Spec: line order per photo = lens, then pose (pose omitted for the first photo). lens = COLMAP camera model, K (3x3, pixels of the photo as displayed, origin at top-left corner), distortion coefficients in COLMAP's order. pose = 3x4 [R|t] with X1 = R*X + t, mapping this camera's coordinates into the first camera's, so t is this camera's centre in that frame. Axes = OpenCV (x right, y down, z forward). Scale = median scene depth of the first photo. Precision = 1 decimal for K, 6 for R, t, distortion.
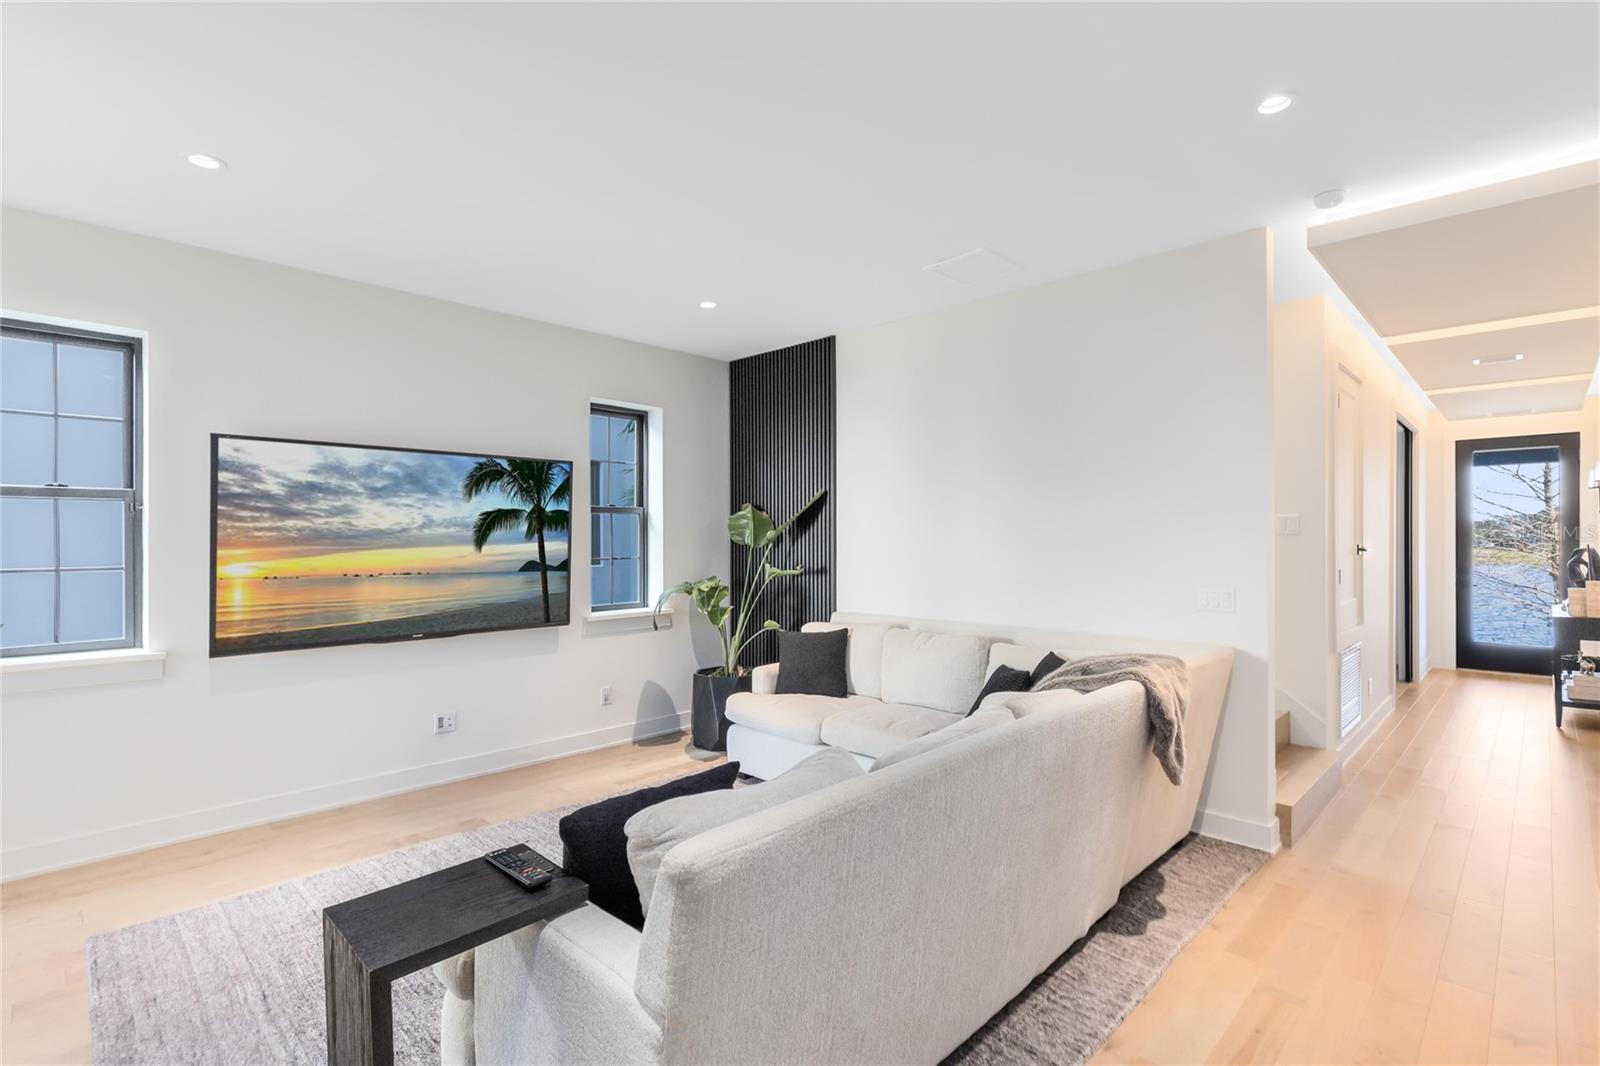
lens RADIAL K [[720.7, 0, 806.8], [0, 720.7, 534.2], [0, 0, 1]] dist [0.000934, -0.000052]
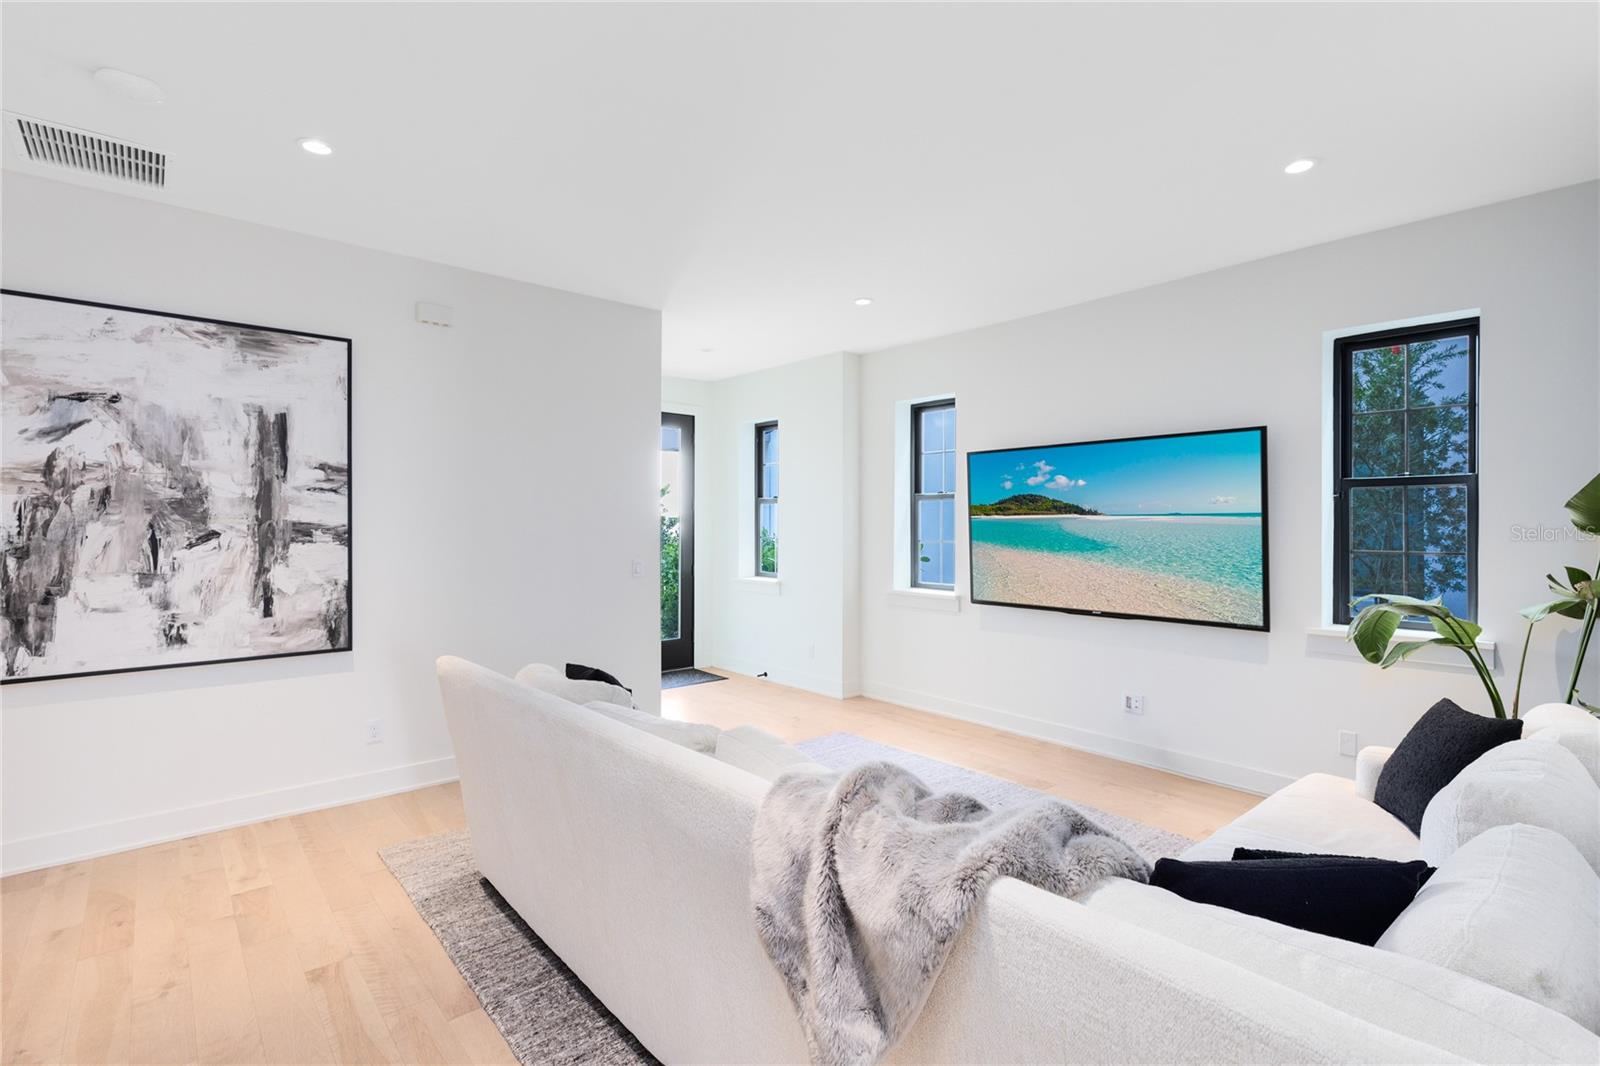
lens RADIAL K [[732.1, 0, 806.5], [0, 732.1, 534.5], [0, 0, 1]] dist [0.004103, 0.000107]
pose [[-0.068667, 0.015011, -0.997527, 0.730708], [0.009573, 0.999851, 0.014387, 0.003979], [0.997594, -0.008562, -0.068800, 0.799567]]
